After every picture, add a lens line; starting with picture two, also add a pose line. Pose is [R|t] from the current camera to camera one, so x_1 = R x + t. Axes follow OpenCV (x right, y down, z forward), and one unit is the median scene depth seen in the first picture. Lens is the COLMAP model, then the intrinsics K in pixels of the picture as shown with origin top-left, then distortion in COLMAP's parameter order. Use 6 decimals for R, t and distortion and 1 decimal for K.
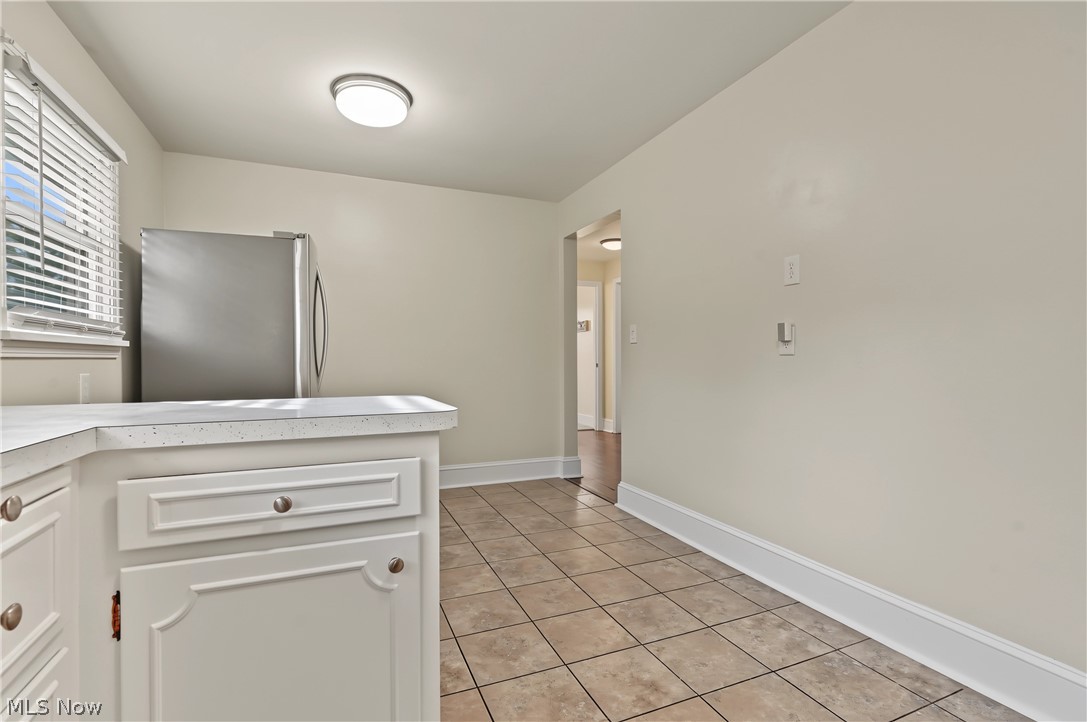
lens RADIAL K [[505.3, 0, 543.5], [0, 505.3, 361.0], [0, 0, 1]] dist [-0.001170, 0.000352]
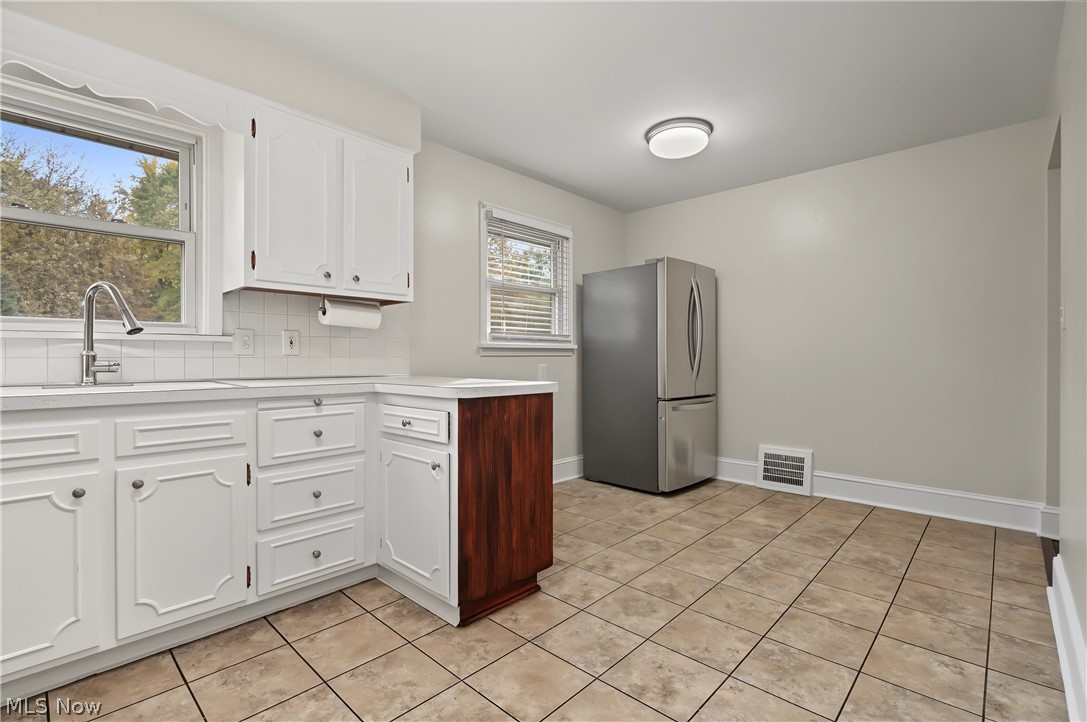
lens RADIAL K [[505.3, 0, 543.5], [0, 505.3, 361.0], [0, 0, 1]] dist [-0.001170, 0.000352]
pose [[0.390592, 0.004707, -0.920552, 0.649430], [0.002347, 0.999979, 0.006109, 0.000006], [0.920561, -0.004547, 0.390573, 0.258135]]
